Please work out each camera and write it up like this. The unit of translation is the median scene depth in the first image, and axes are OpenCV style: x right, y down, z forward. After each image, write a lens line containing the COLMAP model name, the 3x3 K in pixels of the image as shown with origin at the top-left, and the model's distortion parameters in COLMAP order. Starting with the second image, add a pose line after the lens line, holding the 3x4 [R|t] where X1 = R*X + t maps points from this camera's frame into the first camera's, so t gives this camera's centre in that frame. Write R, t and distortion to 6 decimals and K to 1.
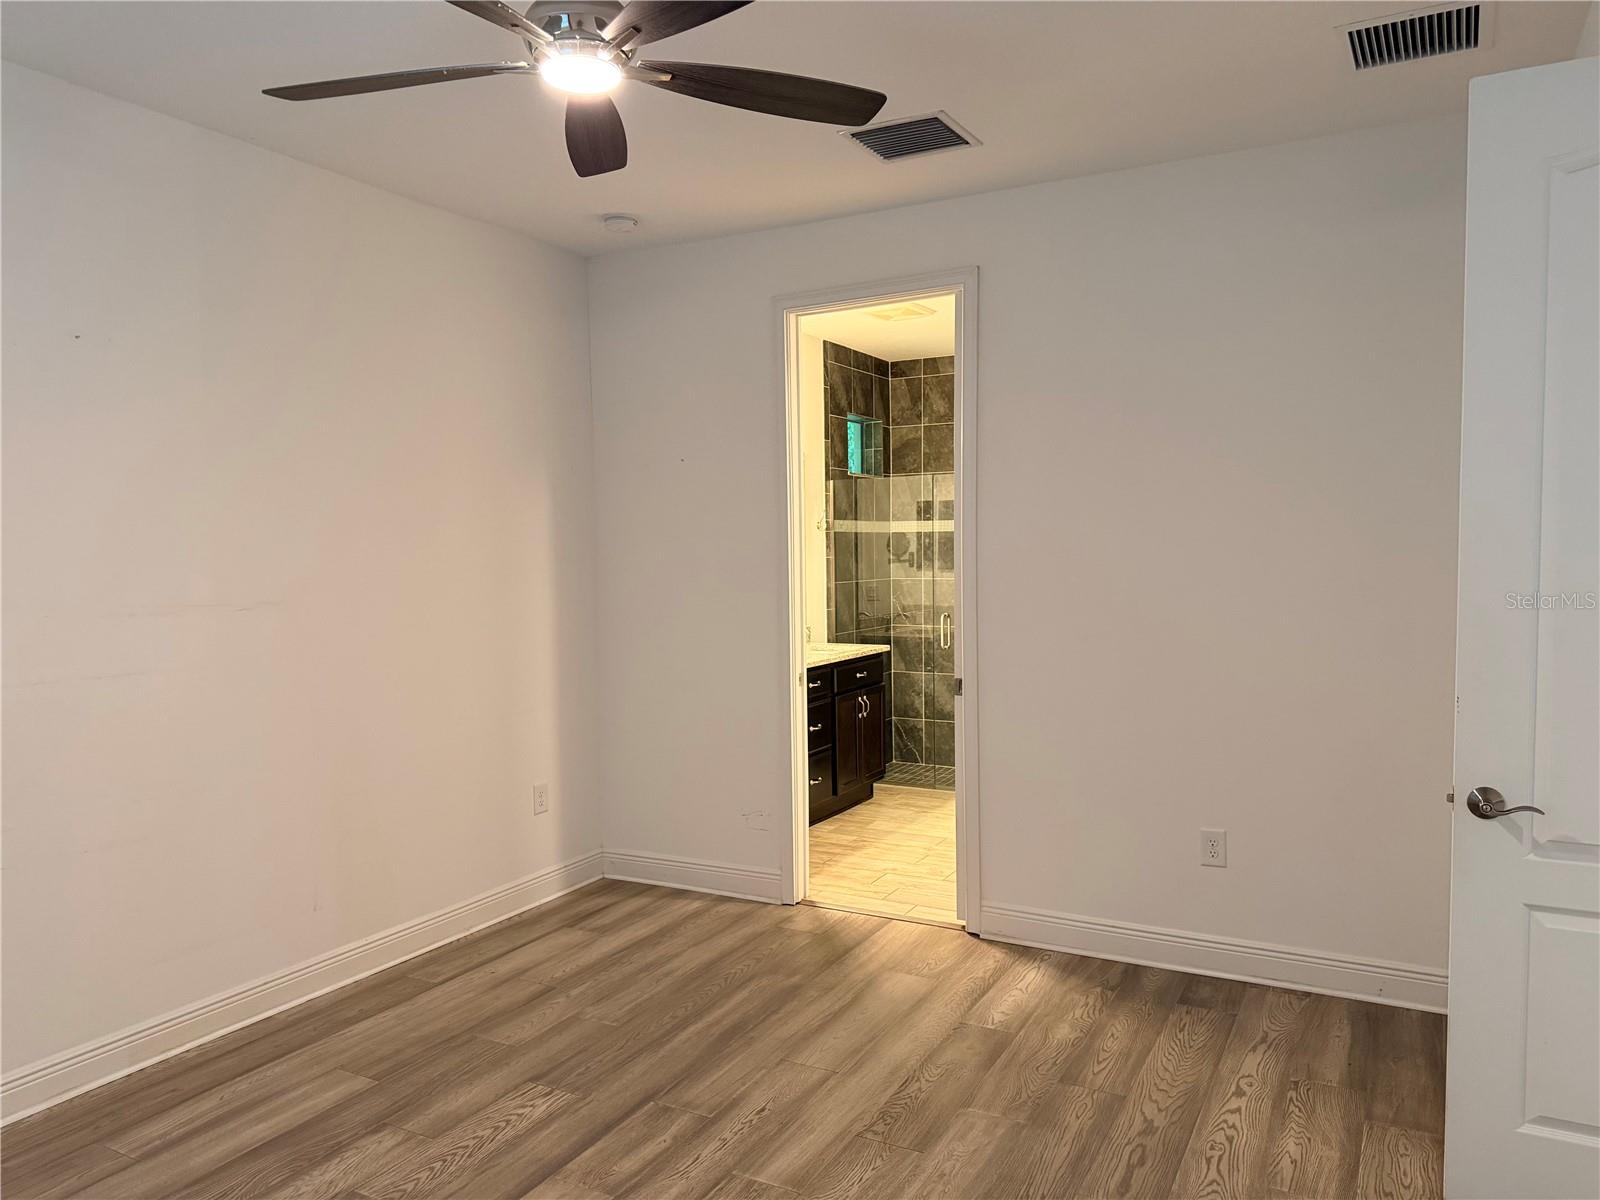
lens RADIAL K [[1124.3, 0, 796.6], [0, 1124.3, 608.9], [0, 0, 1]] dist [0.065969, -0.095554]
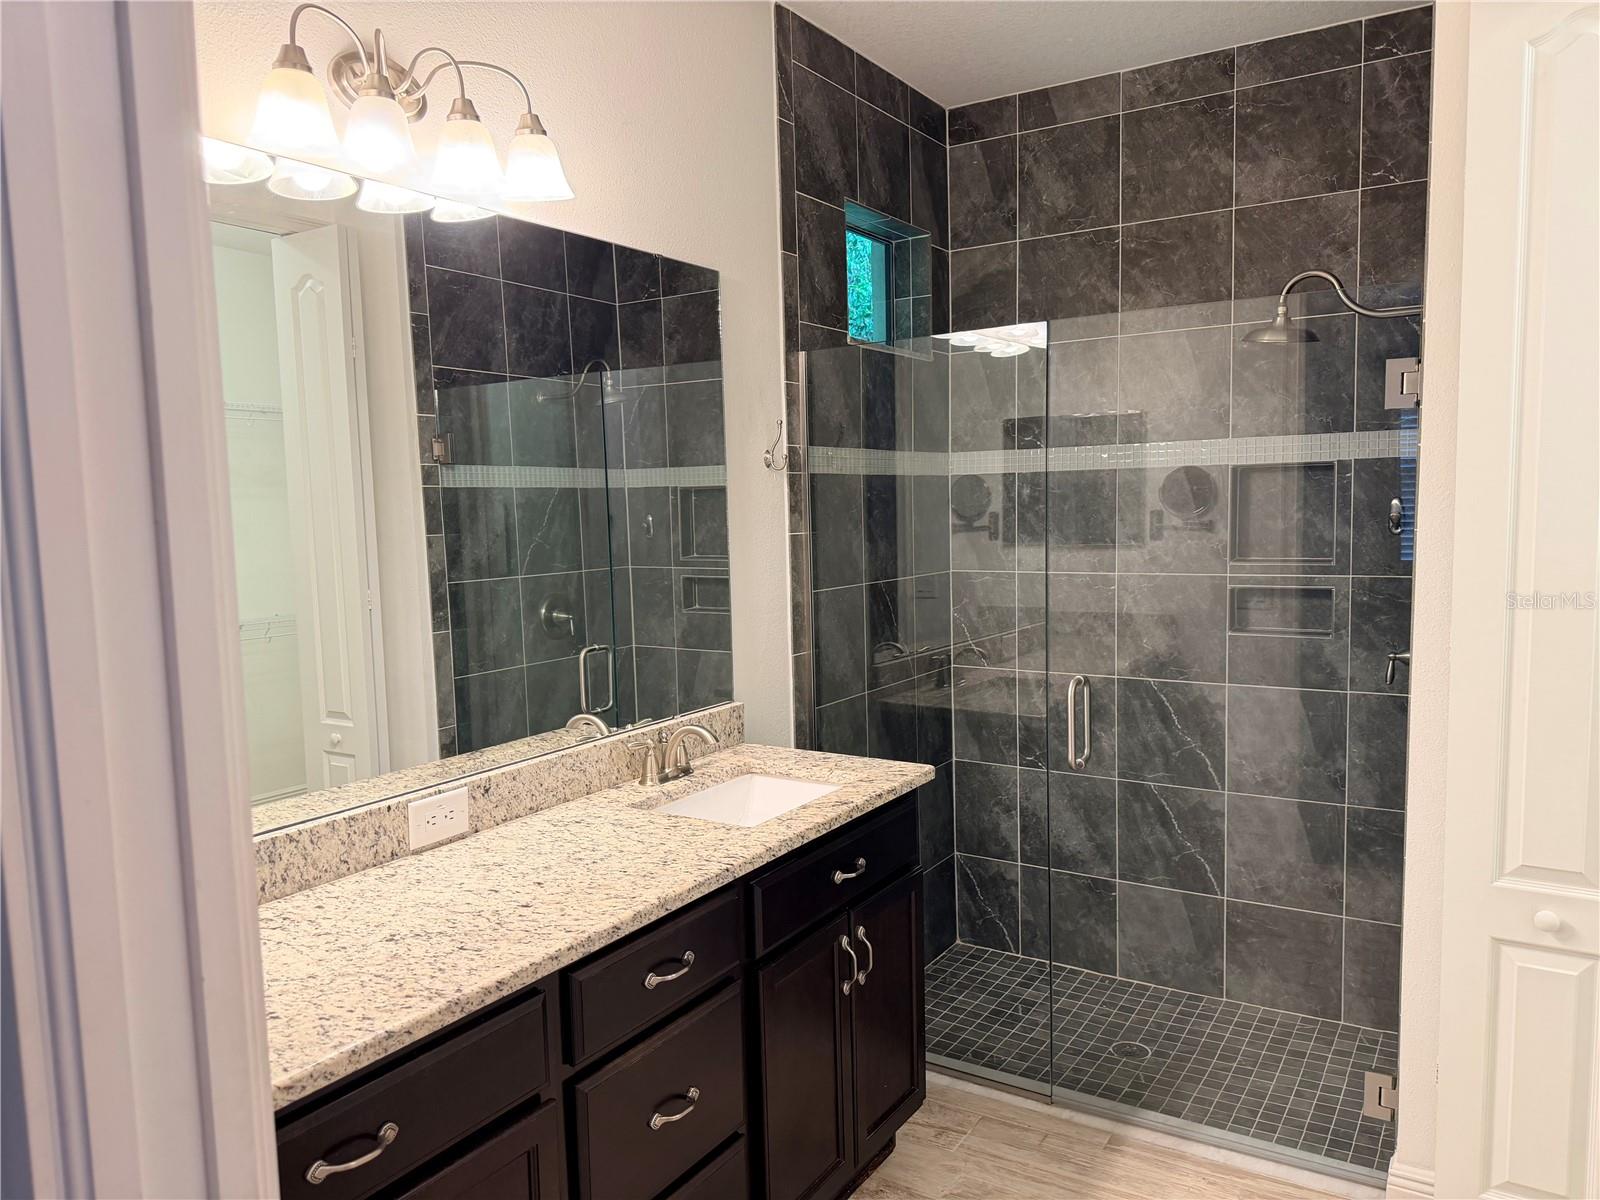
lens RADIAL K [[1124.3, 0, 800.9], [0, 1124.3, 595.5], [0, 0, 1]] dist [0.065969, -0.095554]
pose [[0.997580, -0.002956, -0.069461, 0.054733], [0.005223, 0.999459, 0.032468, -0.033028], [0.069328, -0.032753, 0.997056, 0.525187]]
